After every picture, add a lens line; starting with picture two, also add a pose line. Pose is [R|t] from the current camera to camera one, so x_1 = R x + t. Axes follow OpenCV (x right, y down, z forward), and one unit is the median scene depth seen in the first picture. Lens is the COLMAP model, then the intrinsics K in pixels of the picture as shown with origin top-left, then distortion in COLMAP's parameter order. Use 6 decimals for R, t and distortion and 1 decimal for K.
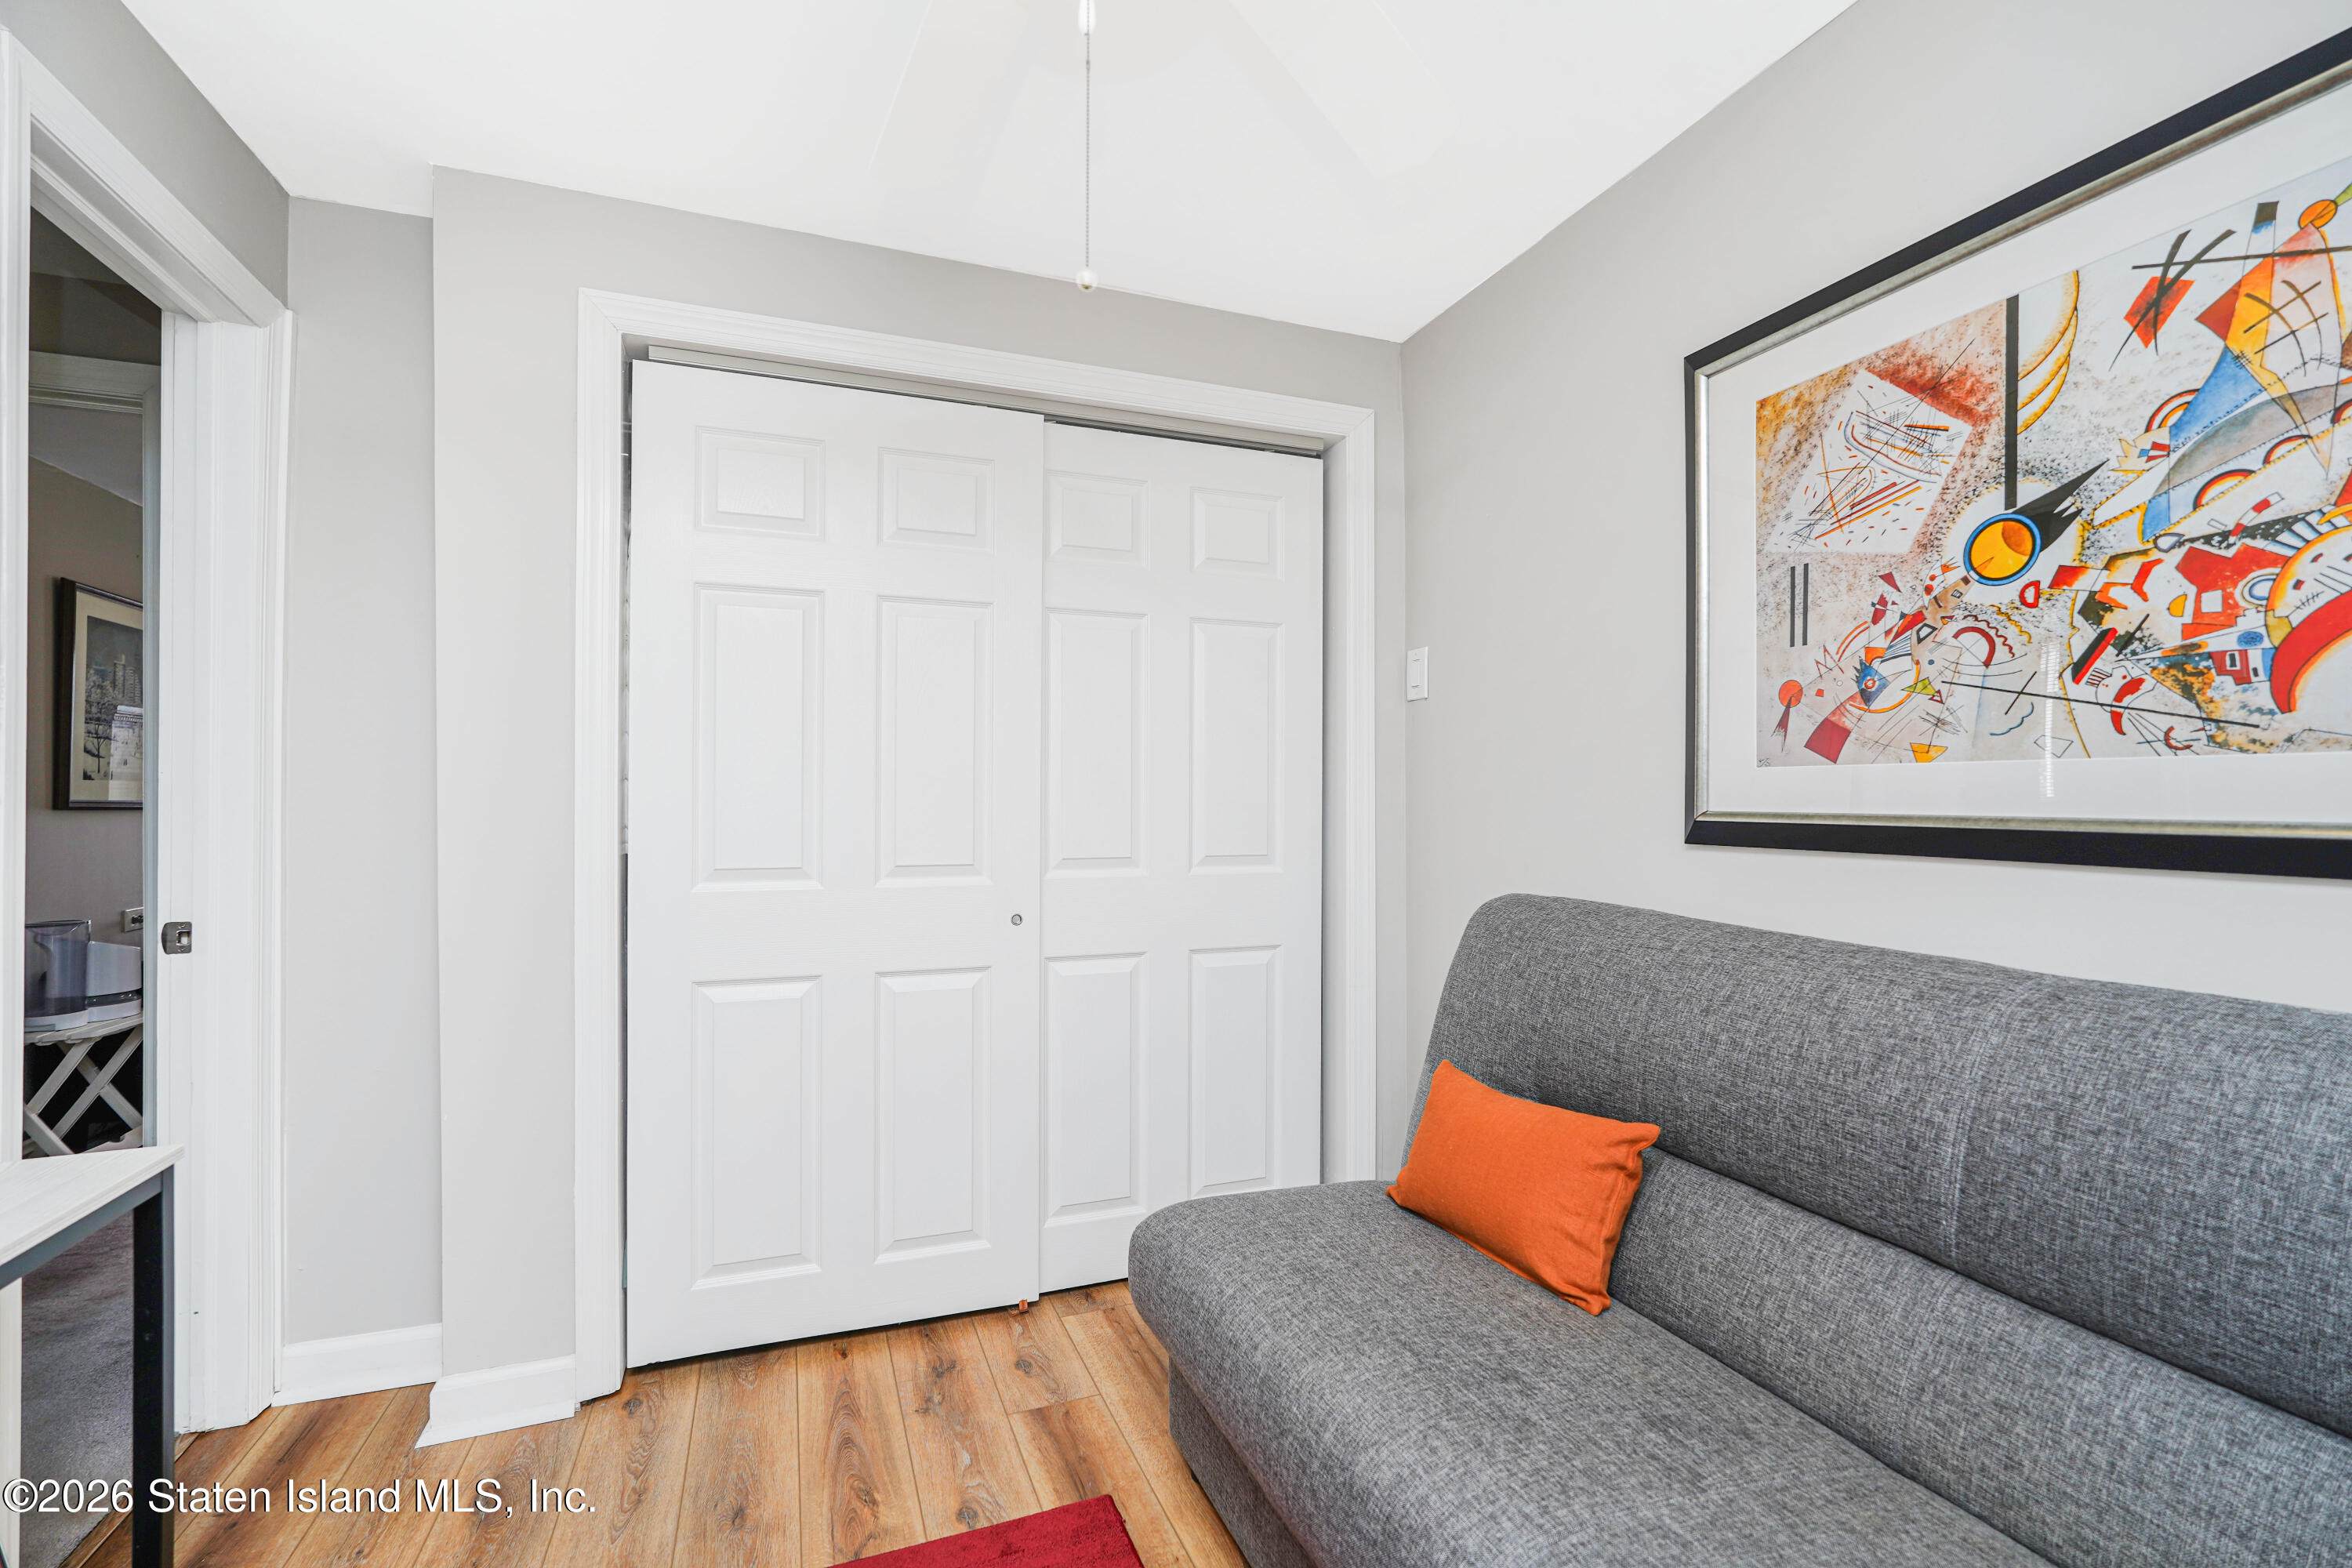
lens RADIAL K [[1051.6, 0, 1179.8], [0, 1051.6, 792.2], [0, 0, 1]] dist [-0.000184, 0.001535]
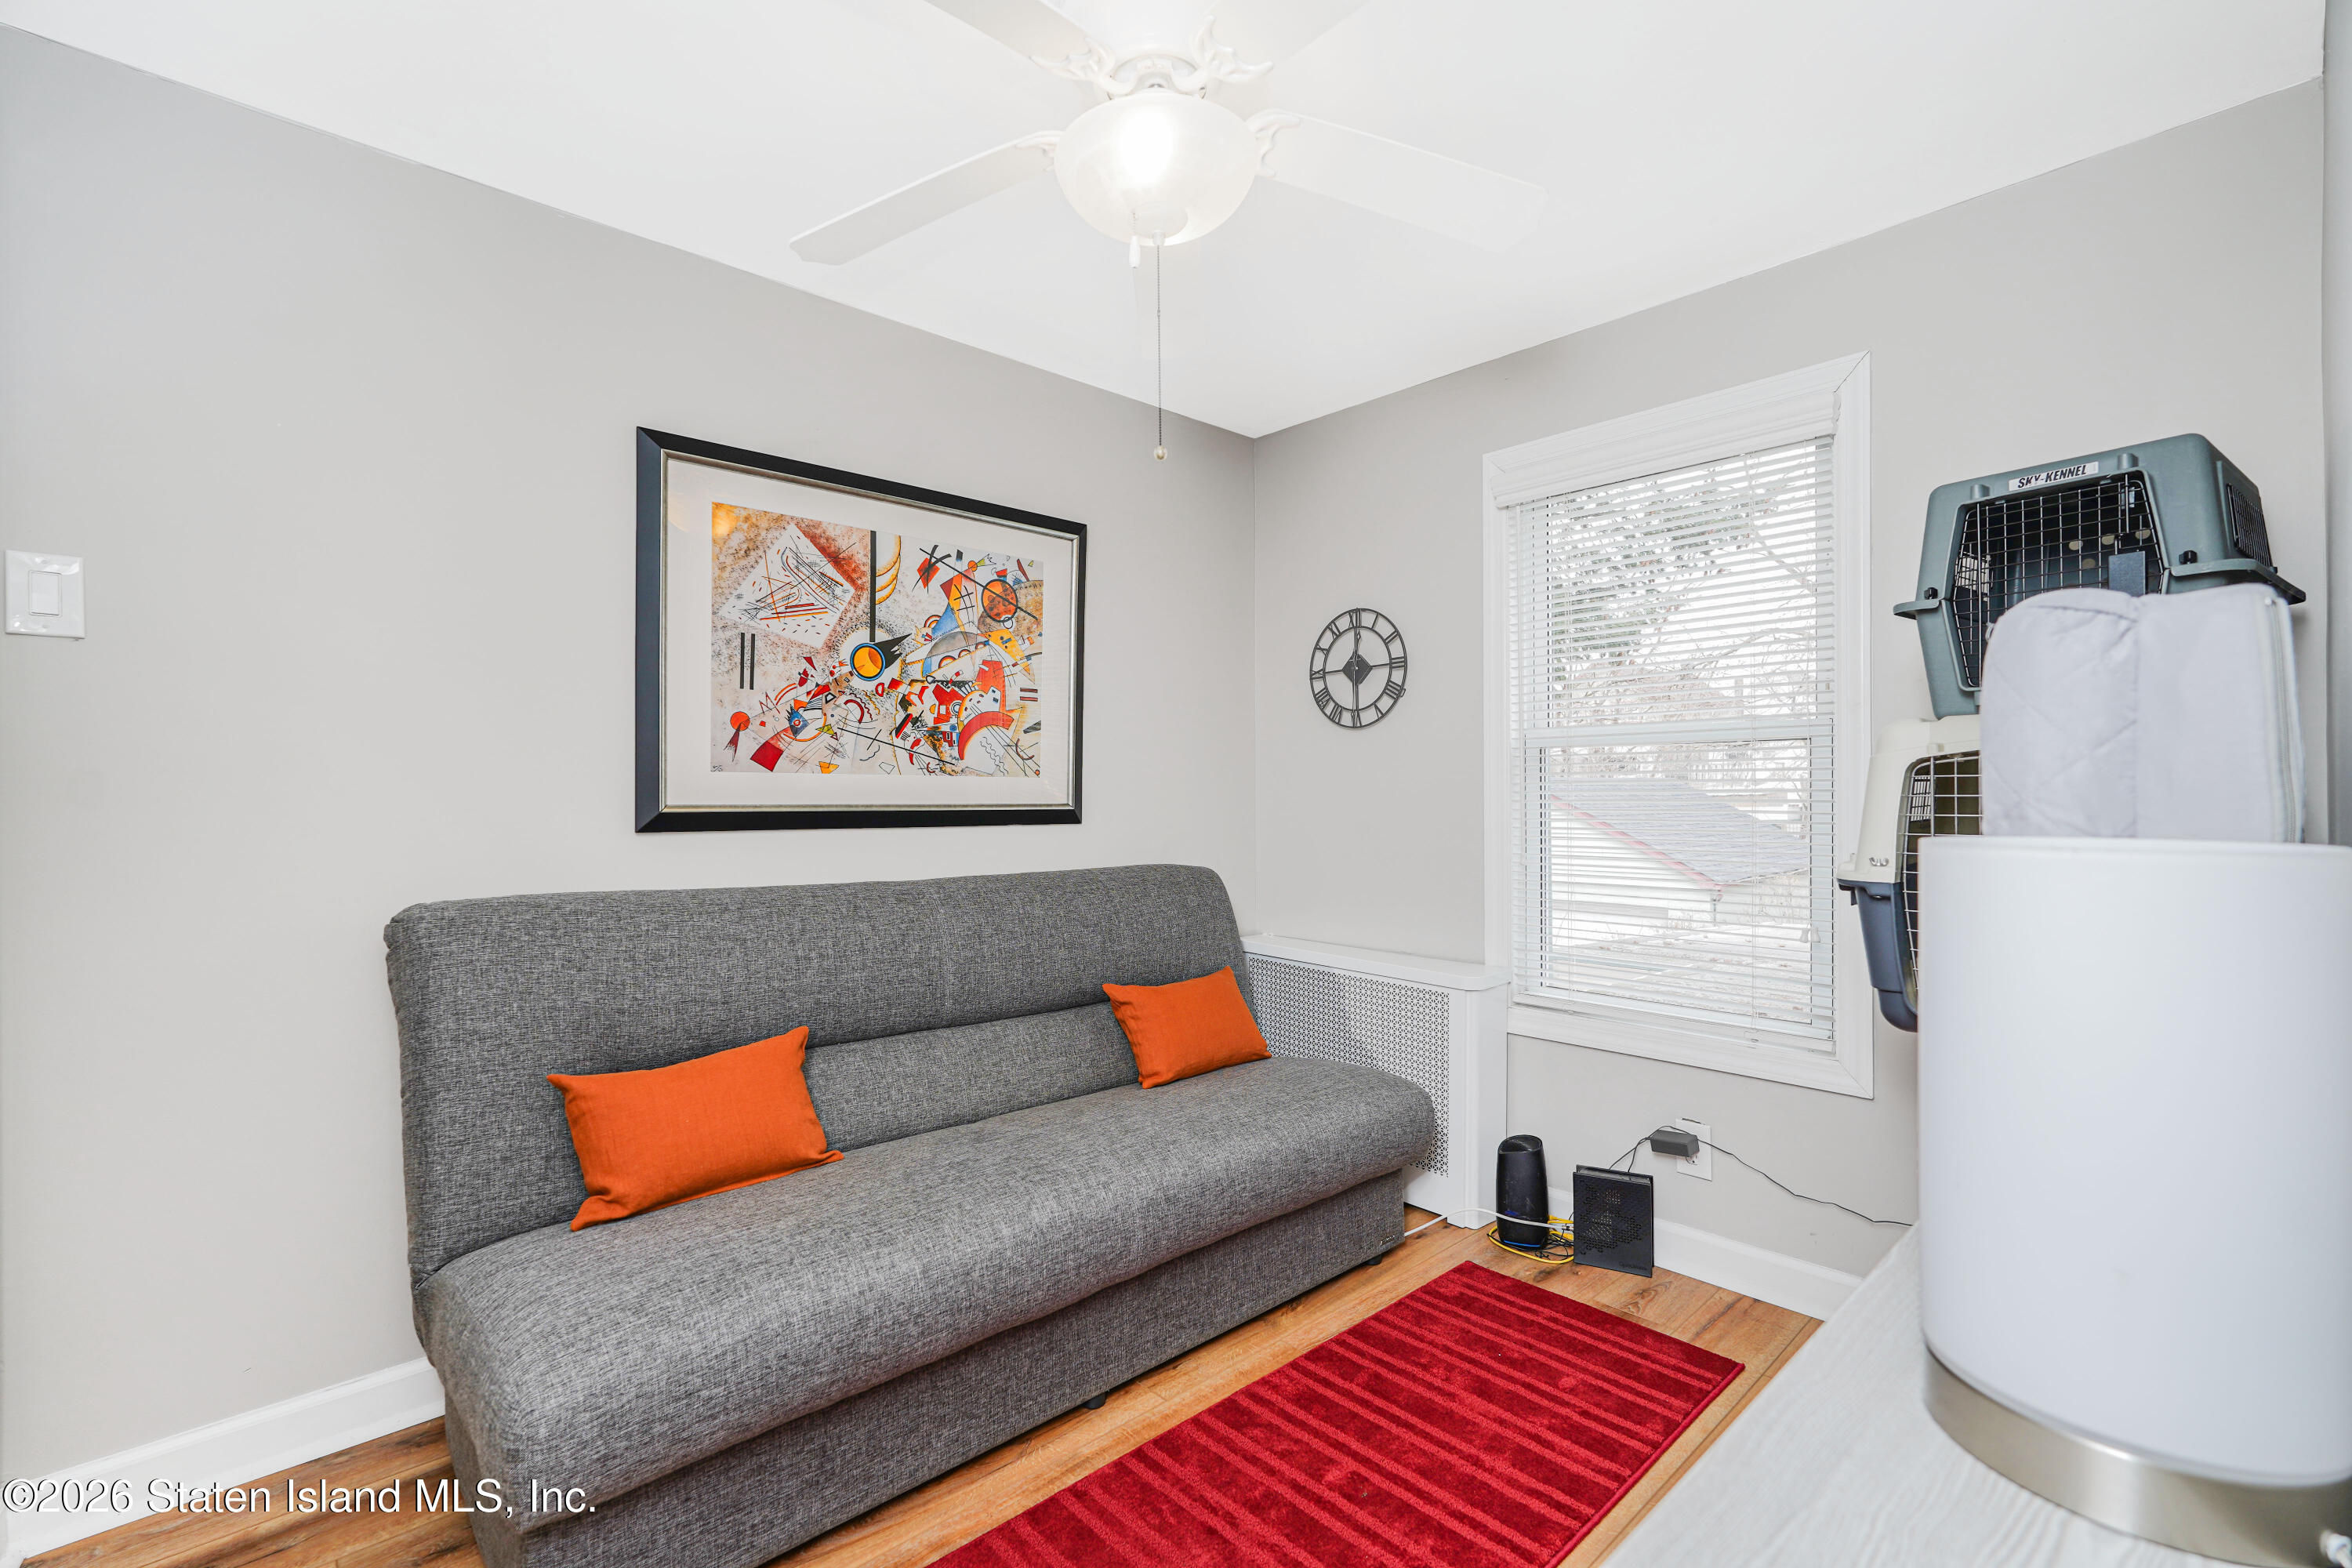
lens RADIAL K [[1051.6, 0, 1180.6], [0, 1051.6, 790.9], [0, 0, 1]] dist [-0.000184, 0.001535]
pose [[-0.379186, 0.009712, 0.925269, -1.161996], [-0.000220, 0.999944, -0.010586, 0.018952], [-0.925320, -0.004218, -0.379163, 1.191886]]
